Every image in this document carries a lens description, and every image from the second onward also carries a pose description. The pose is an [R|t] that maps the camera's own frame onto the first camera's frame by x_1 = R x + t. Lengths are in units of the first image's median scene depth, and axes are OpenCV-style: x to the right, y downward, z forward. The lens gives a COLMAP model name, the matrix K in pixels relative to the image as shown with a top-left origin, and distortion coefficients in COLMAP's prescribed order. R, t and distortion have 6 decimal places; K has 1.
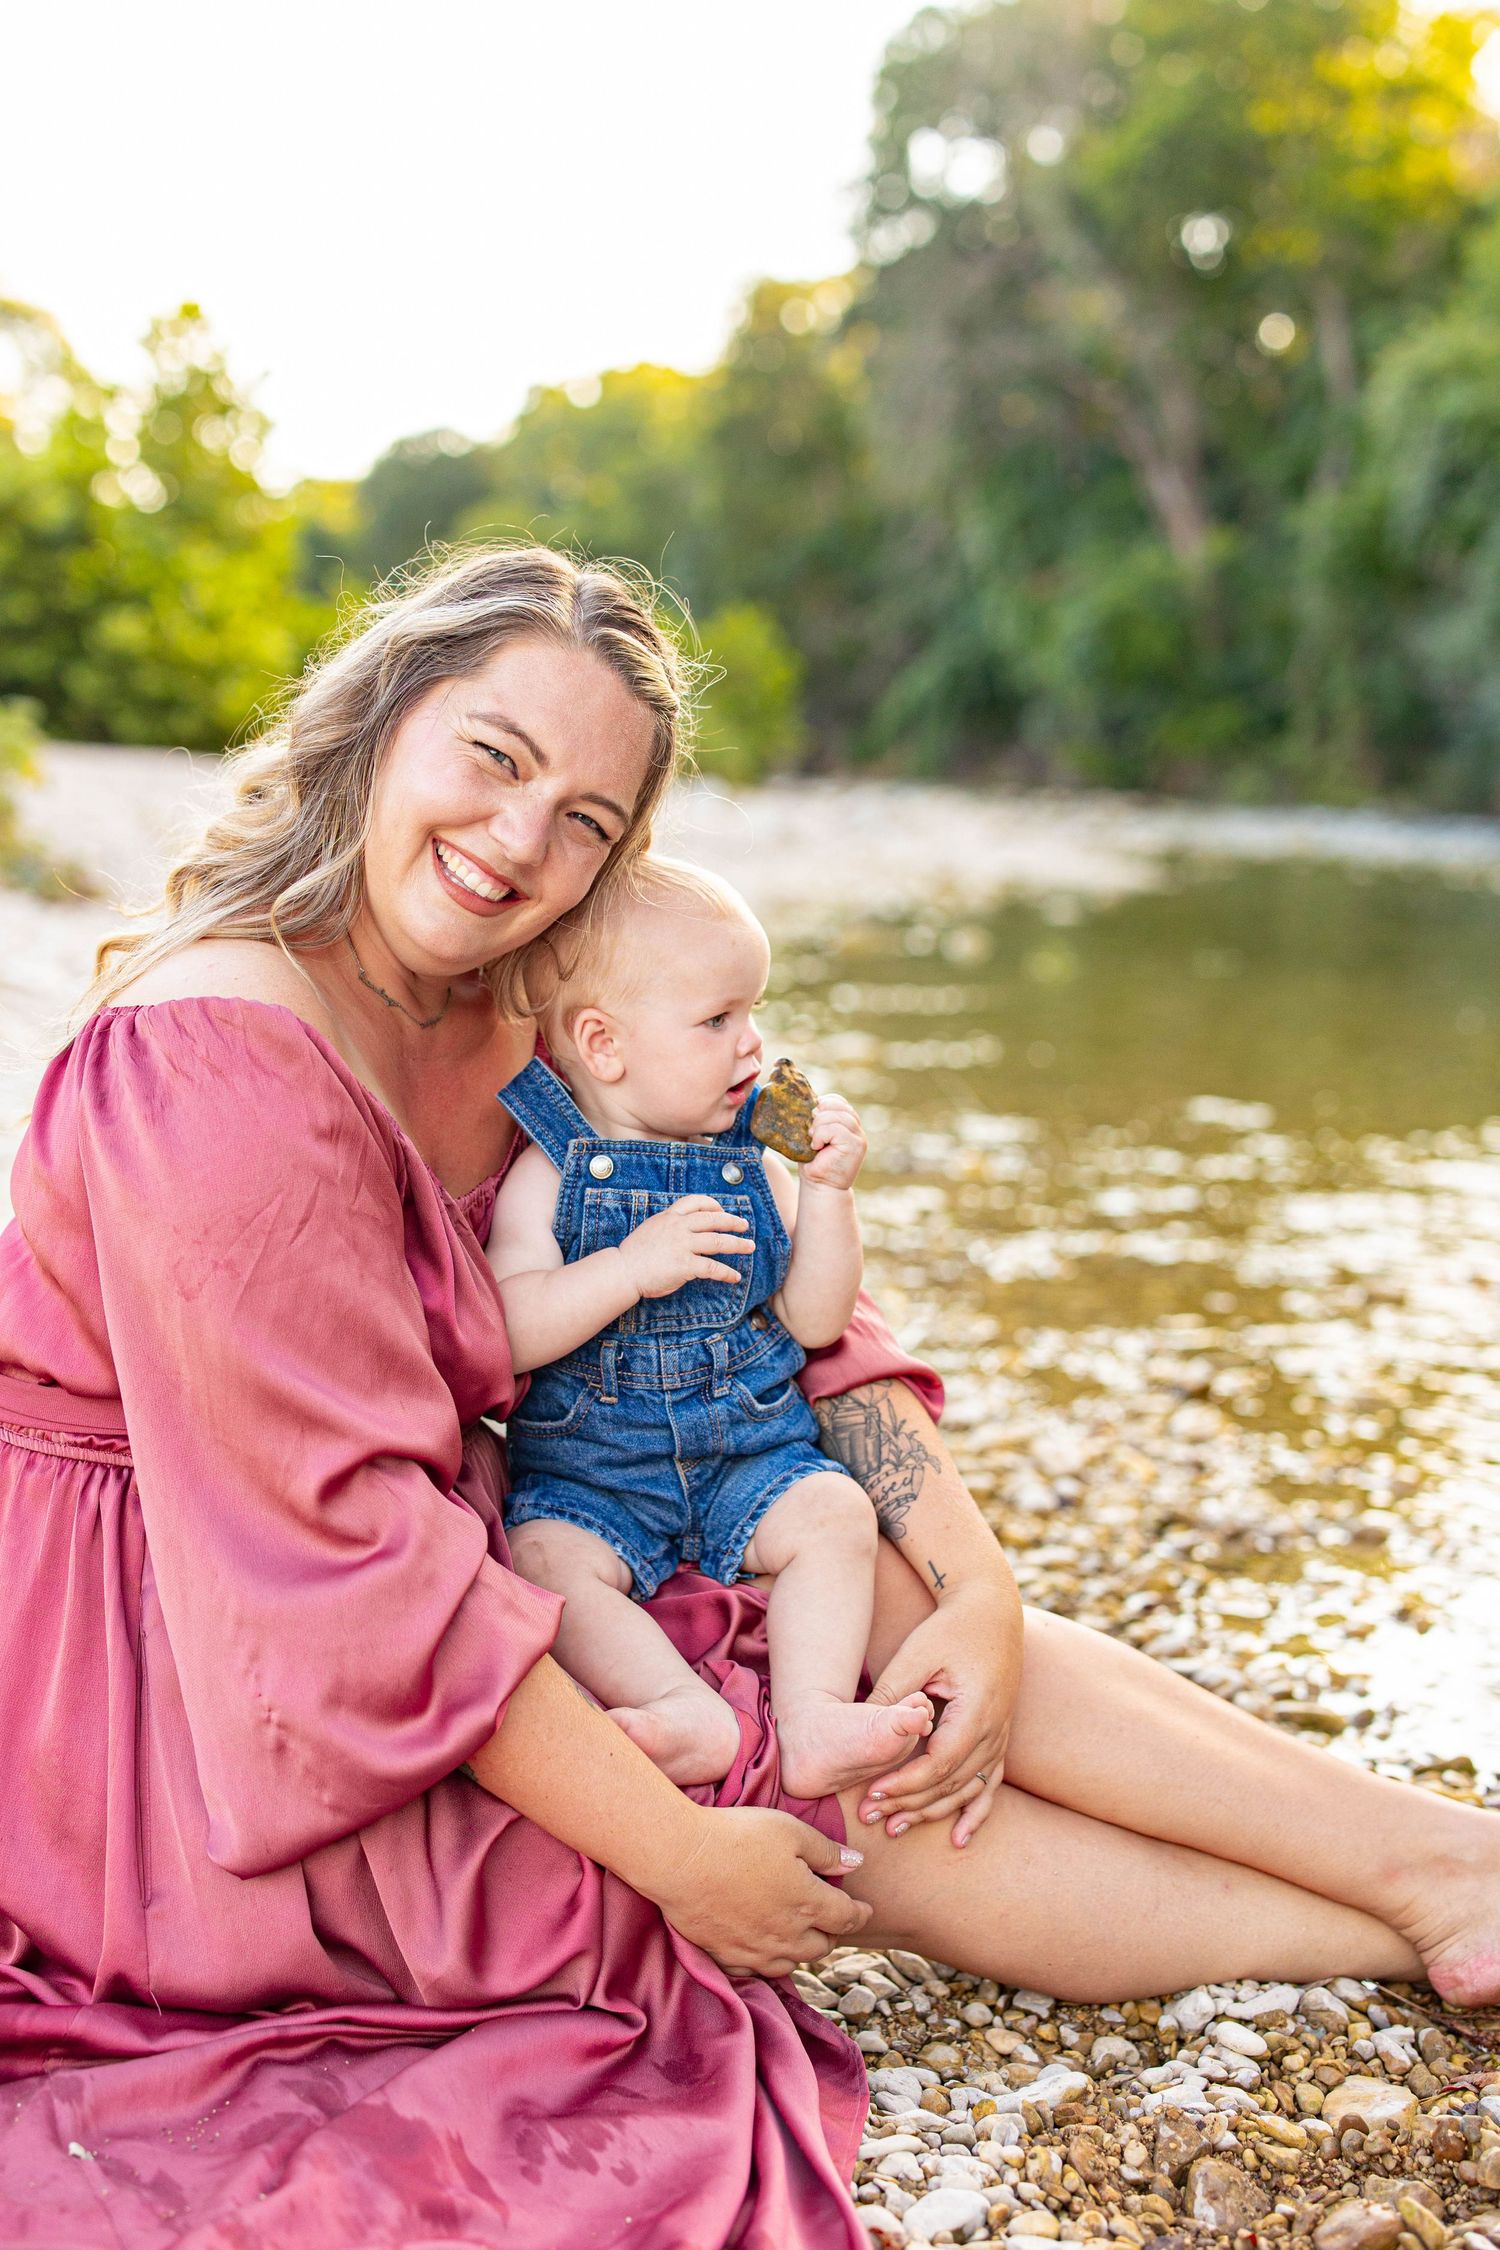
lens RADIAL K [[3281.1, 0, 750.0], [0, 3281.1, 1125.0], [0, 0, 1]] dist [0.016243, -0.035495]
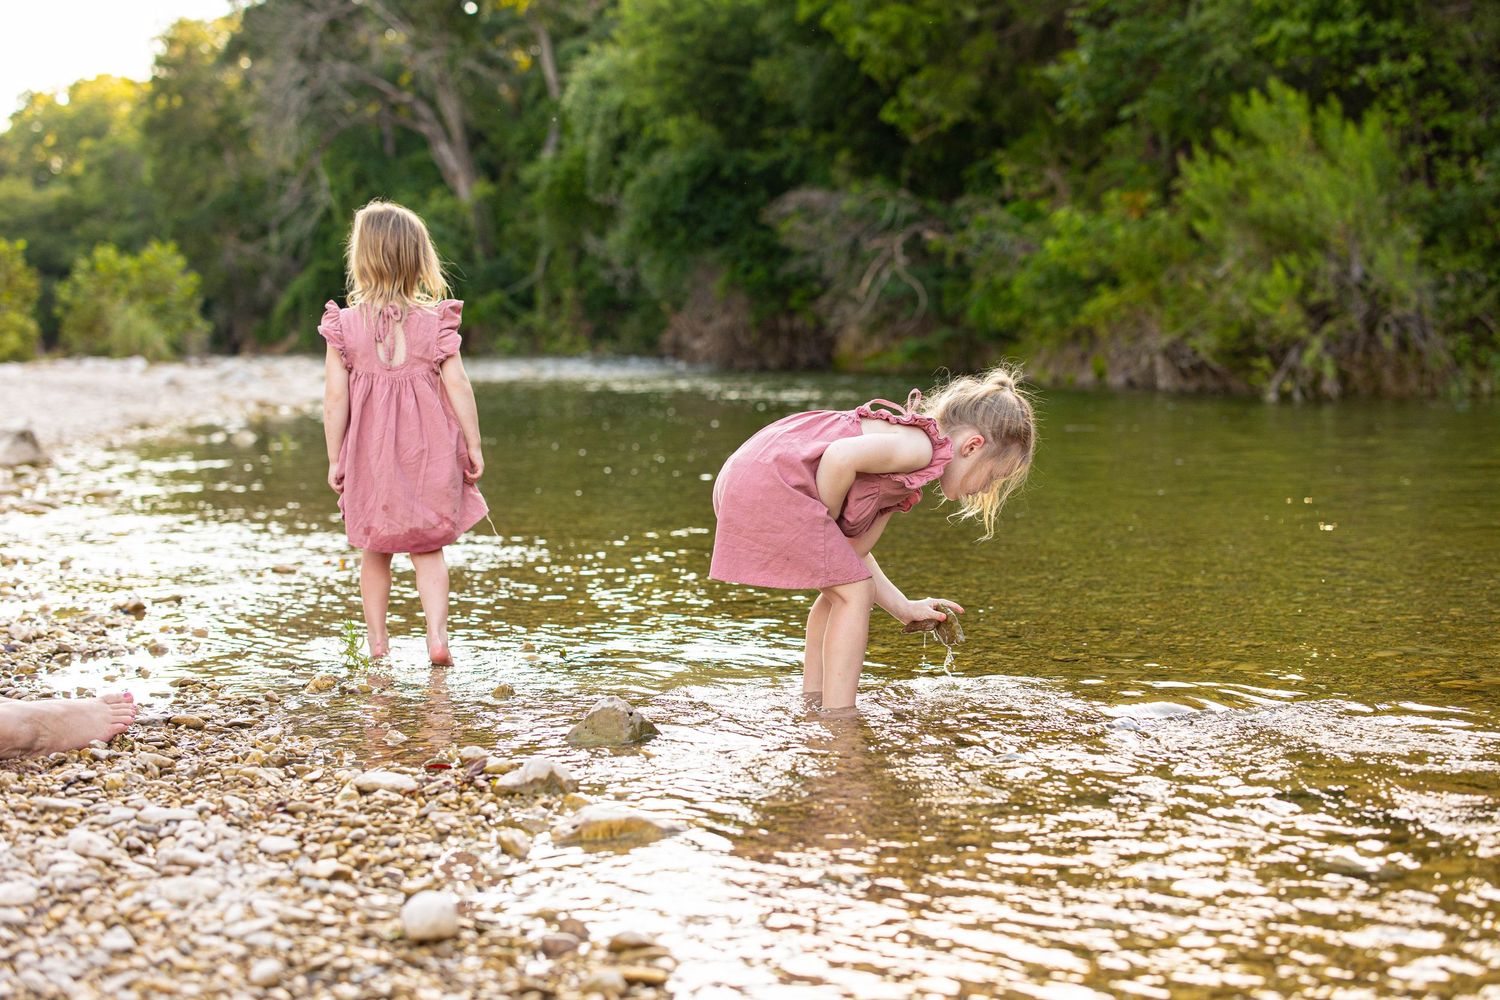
lens RADIAL K [[2165.7, 0, 752.3], [0, 2165.7, 488.3], [0, 0, 1]] dist [0.033619, -0.034972]
pose [[0.968839, -0.066360, 0.238637, 0.221113], [0.075523, 0.996709, -0.029450, 0.086546], [-0.235897, 0.046555, 0.970662, -0.442898]]
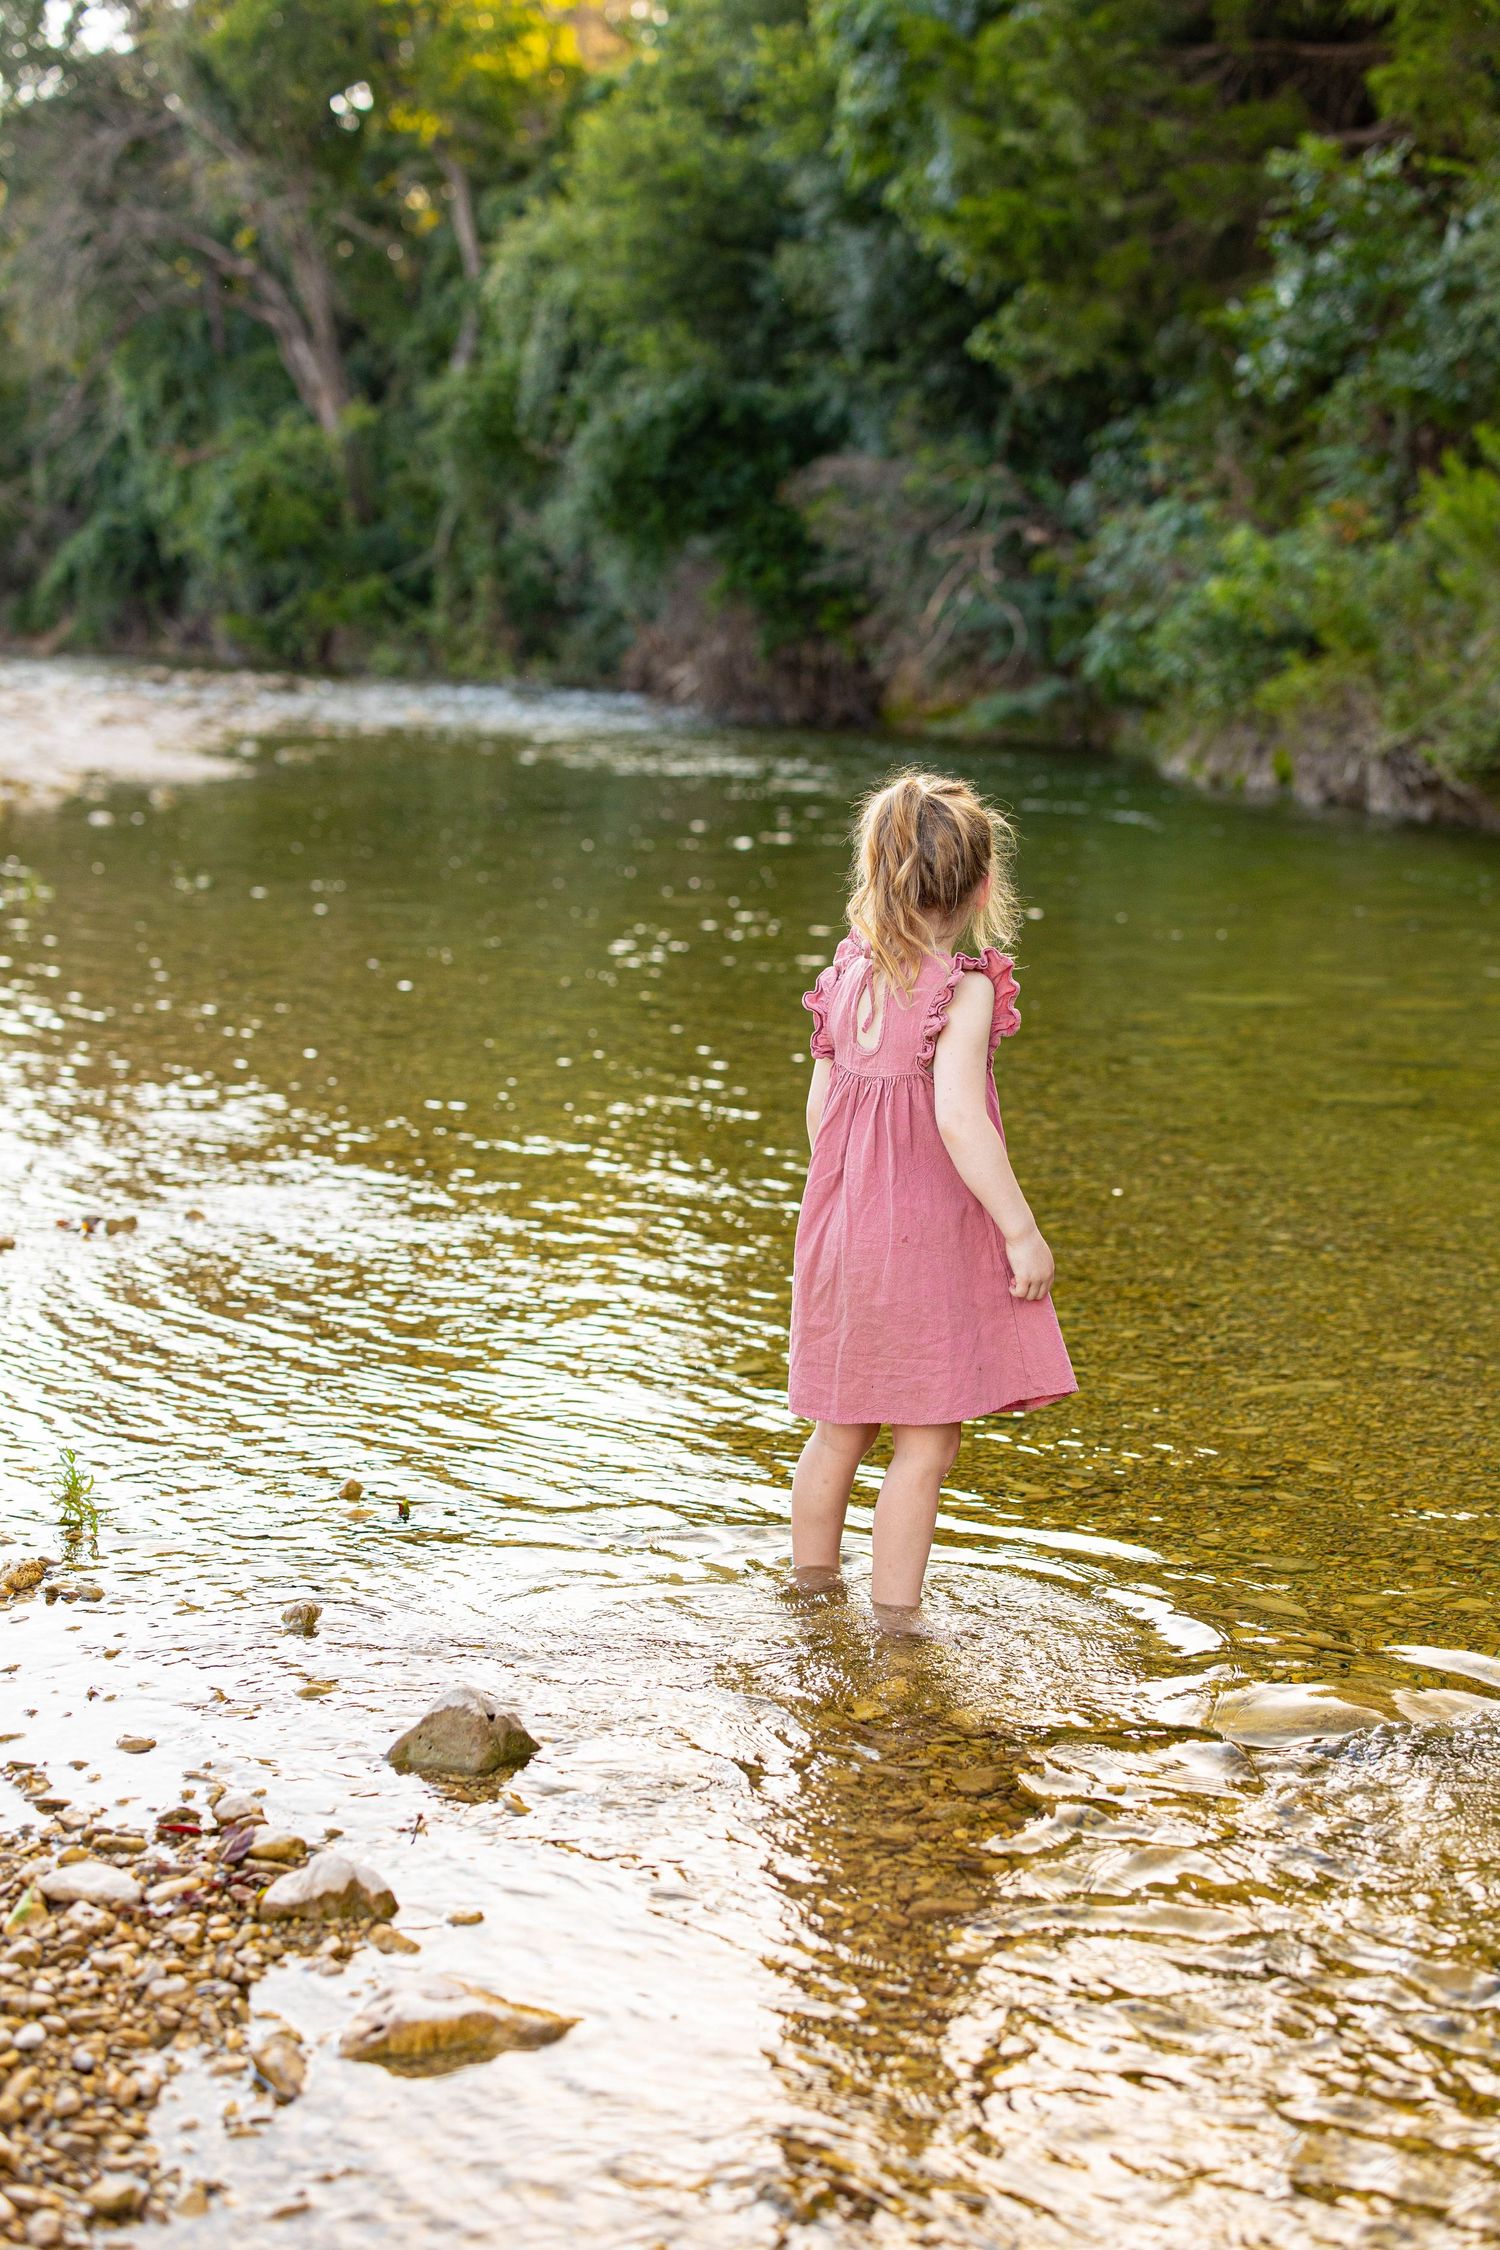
lens RADIAL K [[3248.5, 0, 750.0], [0, 3248.5, 1125.0], [0, 0, 1]] dist [0.033619, -0.034972]
pose [[0.971052, -0.048527, 0.233886, 0.258313], [0.037745, 0.998018, 0.050361, -0.062918], [-0.235866, -0.040075, 0.970959, -0.386644]]
